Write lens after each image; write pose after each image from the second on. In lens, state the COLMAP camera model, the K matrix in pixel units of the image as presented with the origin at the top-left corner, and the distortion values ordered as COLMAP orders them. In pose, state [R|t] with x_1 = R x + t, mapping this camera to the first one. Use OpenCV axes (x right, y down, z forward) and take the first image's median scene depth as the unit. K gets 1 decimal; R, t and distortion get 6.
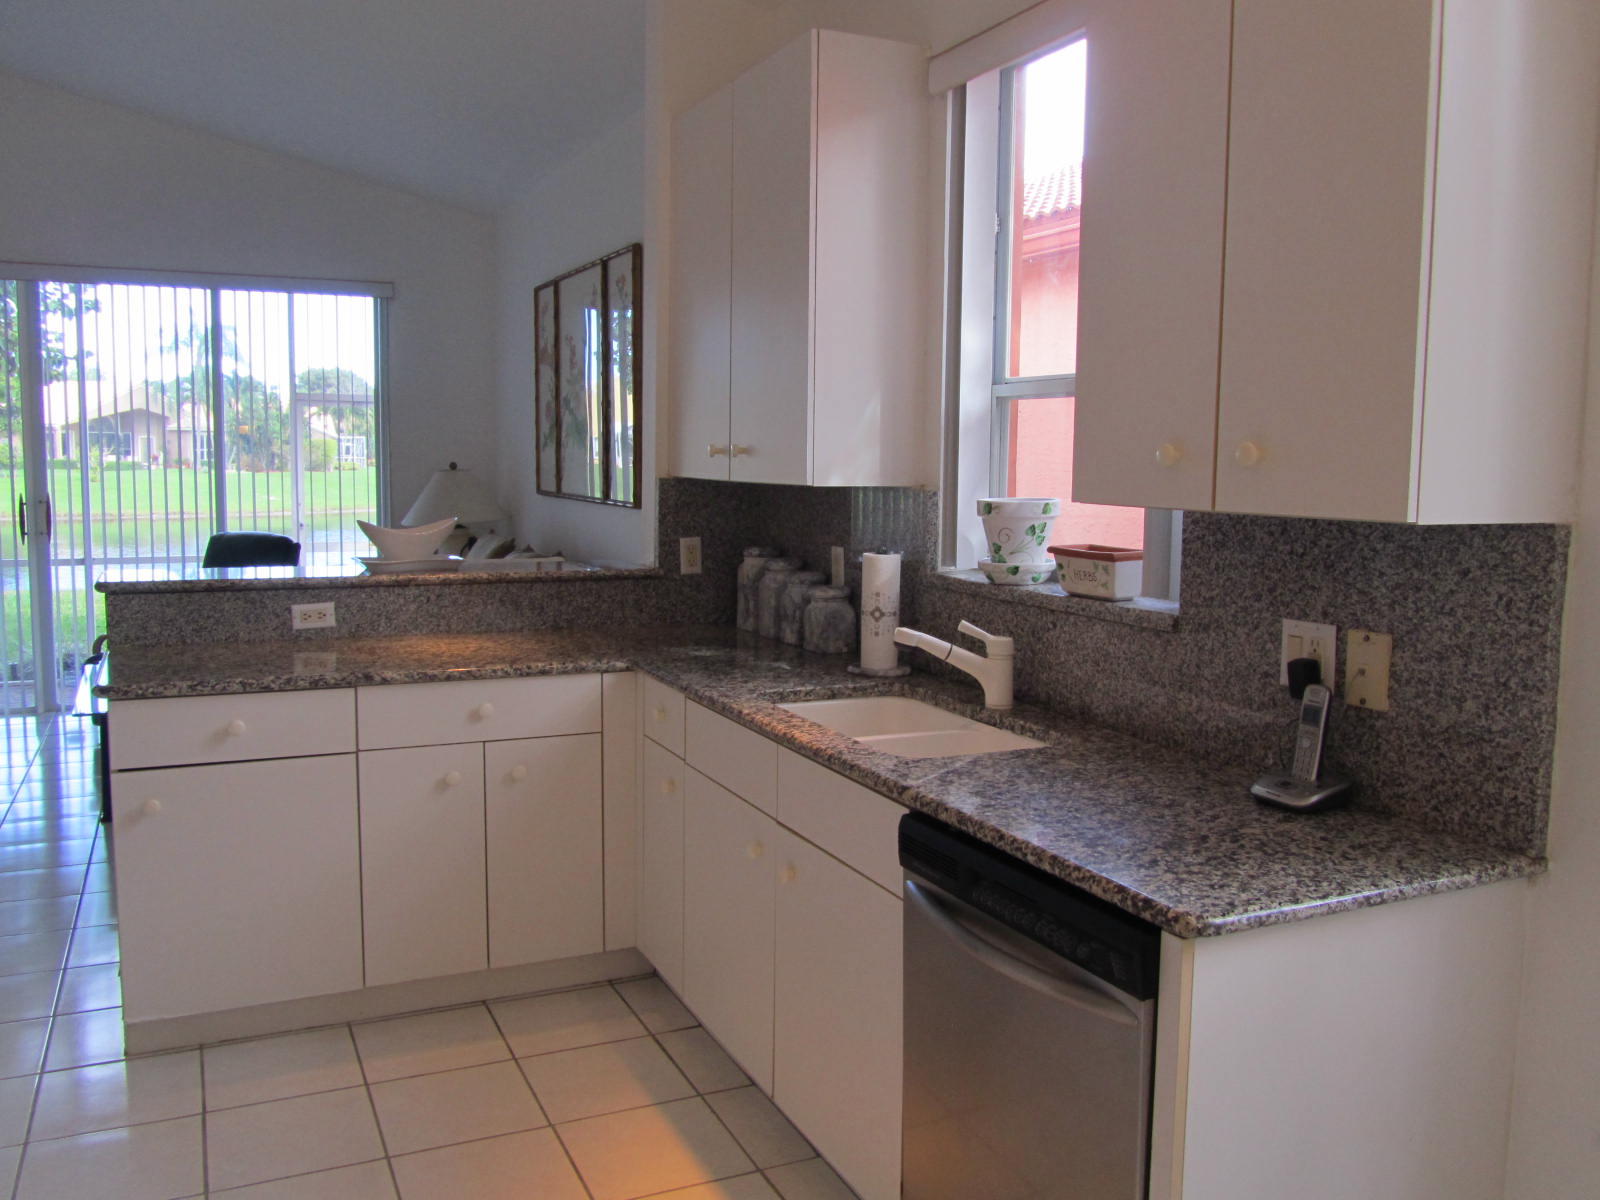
lens RADIAL K [[1357.0, 0, 800.0], [0, 1357.0, 600.0], [0, 0, 1]] dist [-0.001180, -0.000439]
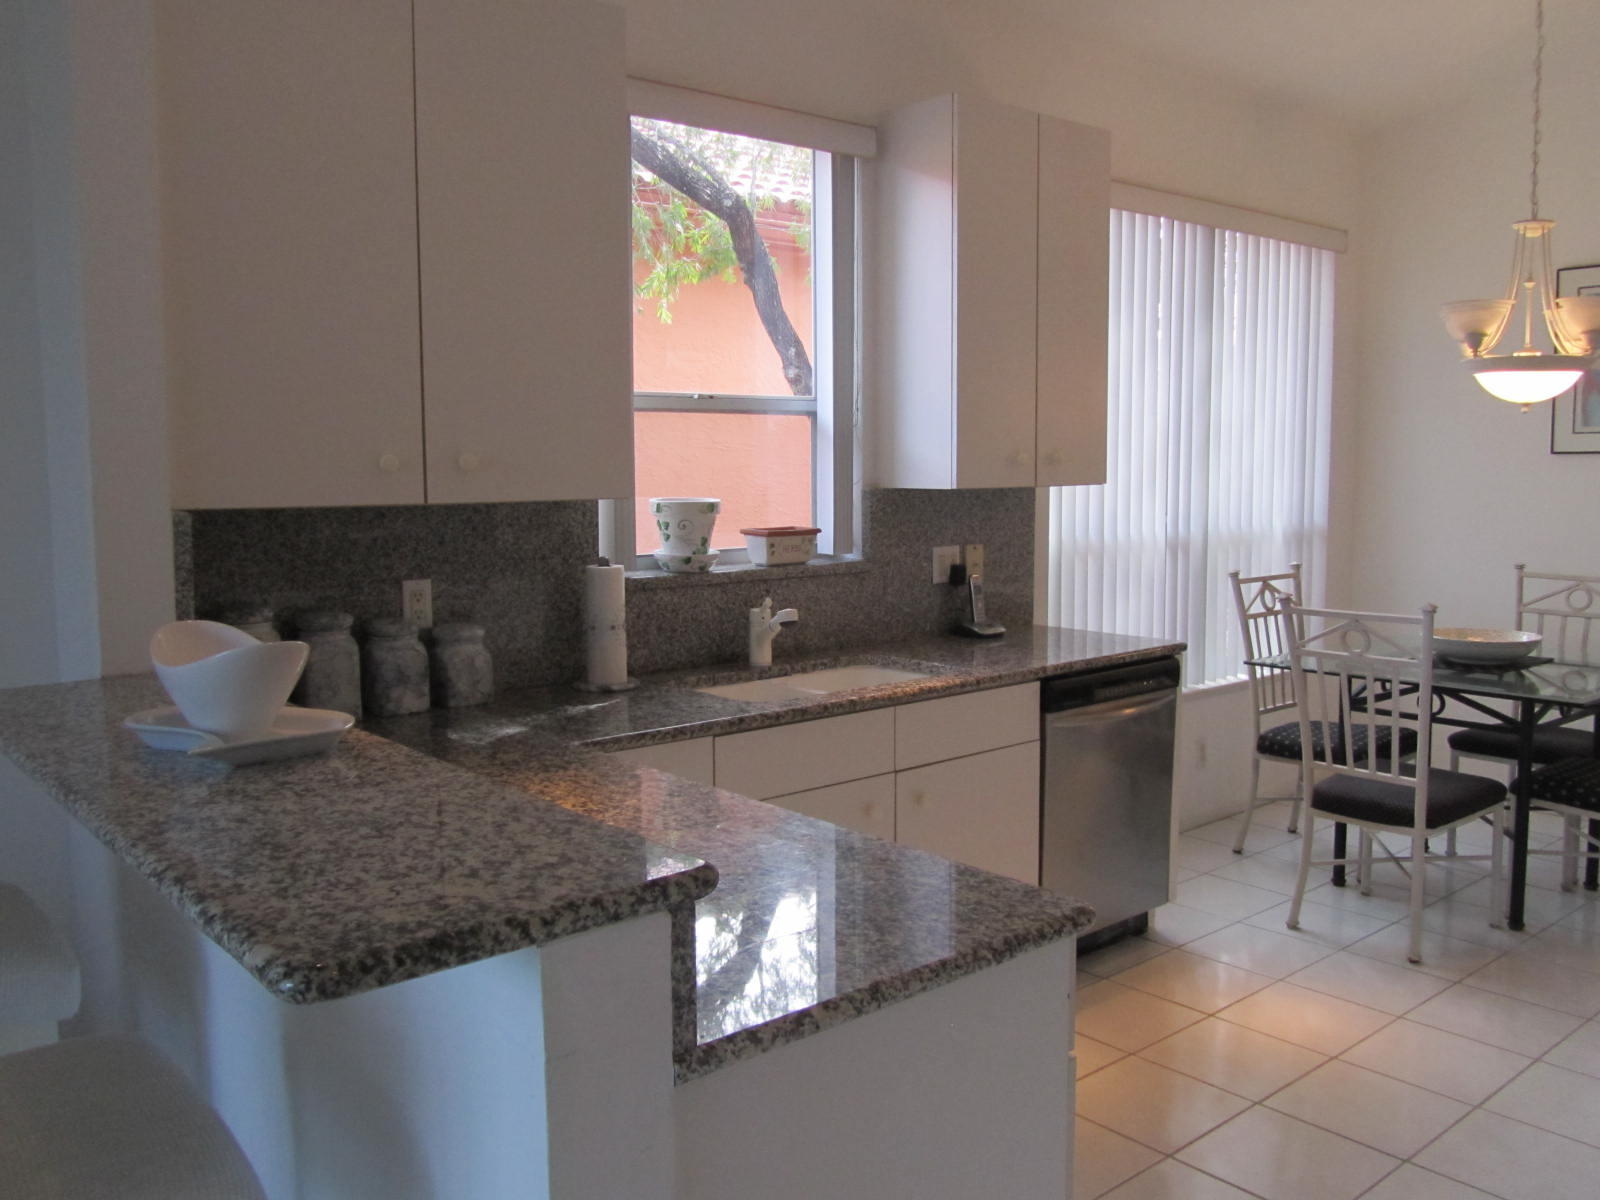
lens RADIAL K [[1357.0, 0, 800.0], [0, 1357.0, 600.0], [0, 0, 1]] dist [-0.001180, -0.000439]
pose [[-0.291446, -0.118462, 0.949224, -1.253552], [0.098918, 0.983251, 0.153080, -0.201129], [-0.951459, 0.138509, -0.274847, 1.579641]]
